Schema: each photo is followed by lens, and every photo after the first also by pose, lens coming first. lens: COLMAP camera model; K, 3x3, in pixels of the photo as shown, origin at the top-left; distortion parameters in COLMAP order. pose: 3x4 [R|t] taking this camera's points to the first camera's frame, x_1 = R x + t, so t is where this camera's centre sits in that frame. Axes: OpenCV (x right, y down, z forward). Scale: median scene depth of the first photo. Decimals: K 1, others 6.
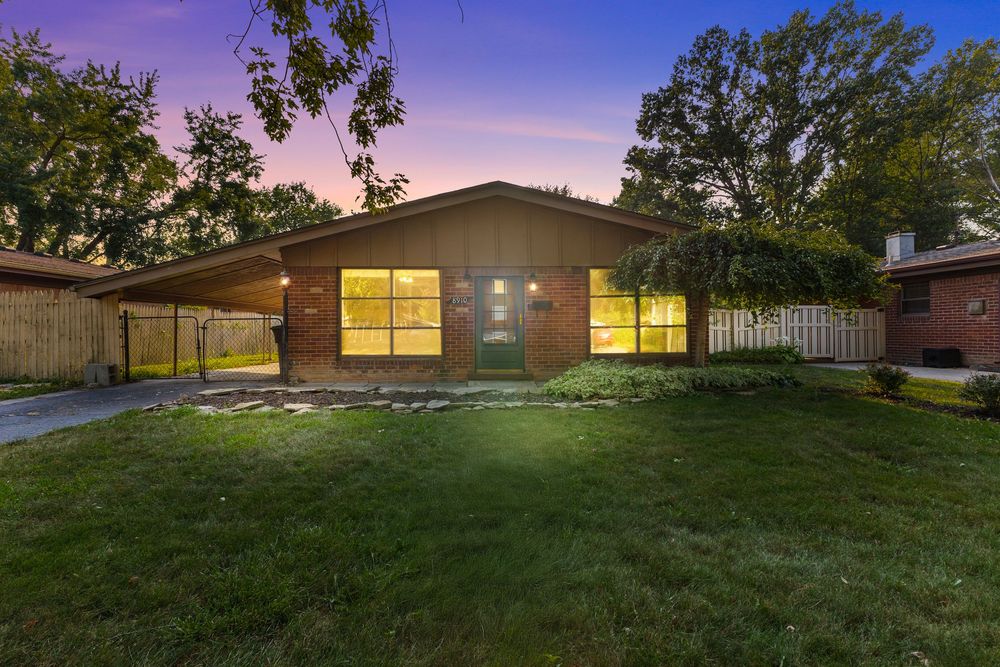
lens RADIAL K [[433.4, 0, 499.7], [0, 433.4, 334.2], [0, 0, 1]] dist [0.009311, -0.000646]
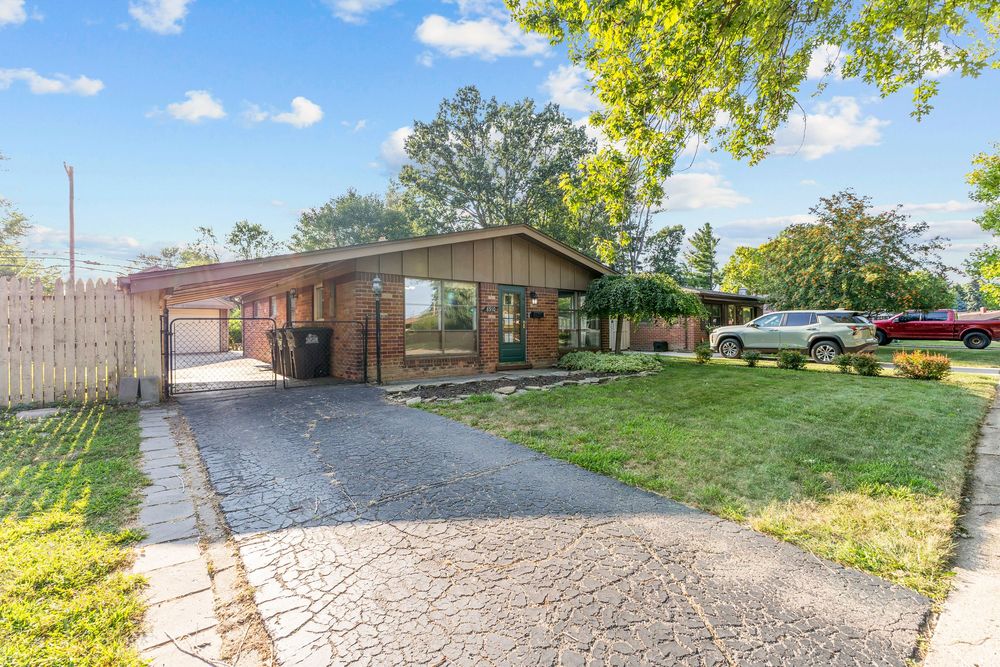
lens RADIAL K [[433.4, 0, 499.7], [0, 433.4, 334.2], [0, 0, 1]] dist [0.009311, -0.000646]
pose [[0.784613, -0.005180, 0.619965, -0.851338], [0.008147, 0.999965, -0.001957, -0.001583], [-0.619933, 0.006586, 0.784627, -0.020349]]
